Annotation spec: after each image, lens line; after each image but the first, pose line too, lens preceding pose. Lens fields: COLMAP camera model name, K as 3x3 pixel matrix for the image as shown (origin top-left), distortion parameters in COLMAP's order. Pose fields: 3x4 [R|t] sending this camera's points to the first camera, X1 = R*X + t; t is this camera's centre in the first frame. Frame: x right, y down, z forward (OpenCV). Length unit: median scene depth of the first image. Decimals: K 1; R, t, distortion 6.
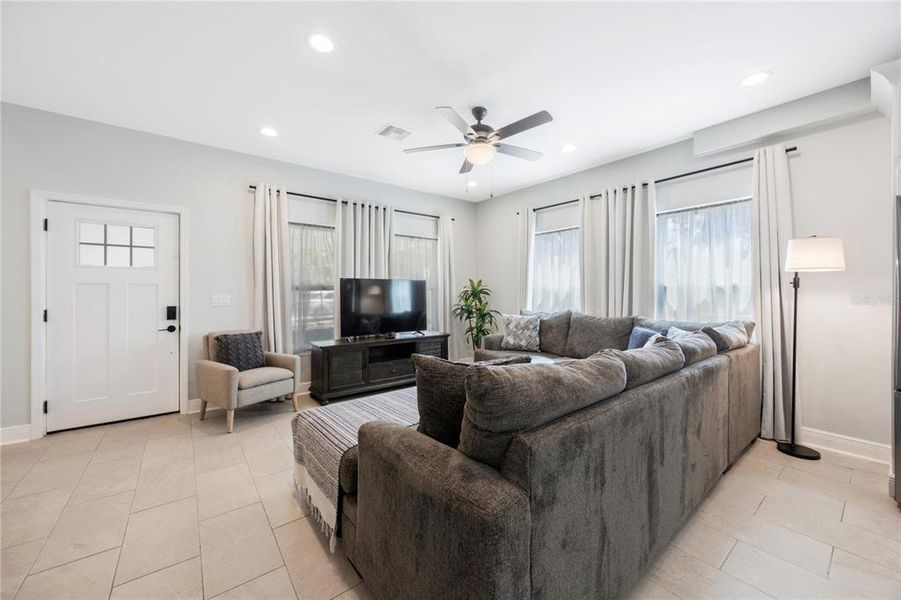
lens RADIAL K [[347.6, 0, 466.6], [0, 347.6, 291.3], [0, 0, 1]] dist [-0.000093, -0.000026]
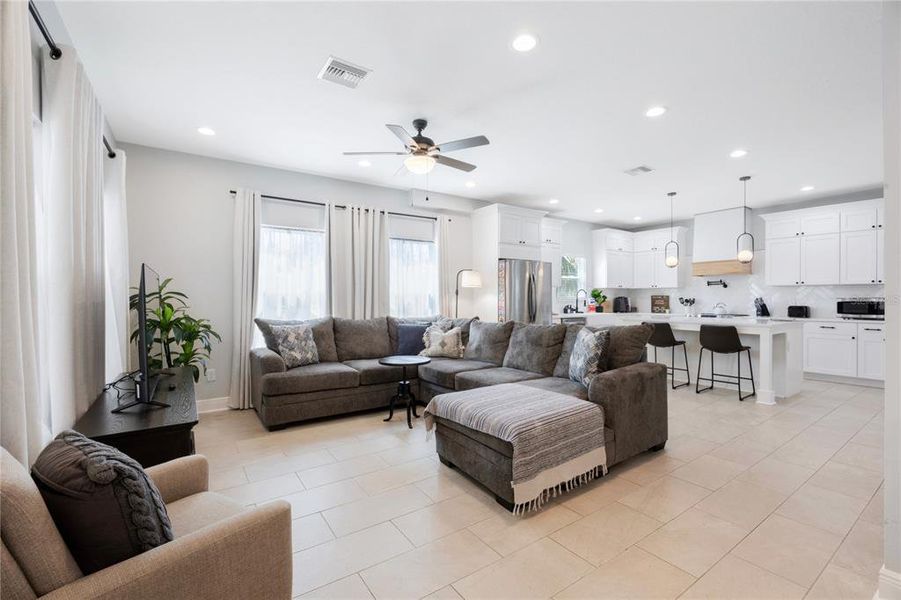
lens RADIAL K [[382.8, 0, 450.5], [0, 382.8, 300.0], [0, 0, 1]] dist [-0.014483, 0.000181]
pose [[0.088424, -0.007921, 0.996051, -0.858361], [-0.000124, 0.999968, 0.007963, 0.001513], [-0.996083, -0.000827, 0.088420, 0.632950]]
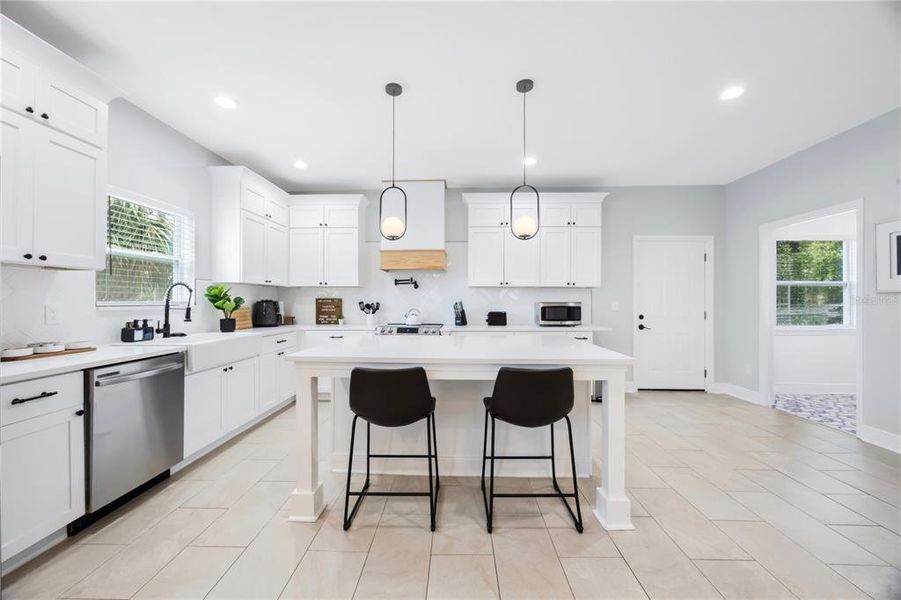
lens RADIAL K [[349.9, 0, 463.0], [0, 349.9, 300.0], [0, 0, 1]] dist [-0.002350, -0.000110]
pose [[-0.767636, -0.000715, 0.640885, 0.225558], [-0.003447, 0.999990, -0.003014, 0.001868], [-0.640876, -0.004523, -0.767631, 0.312081]]
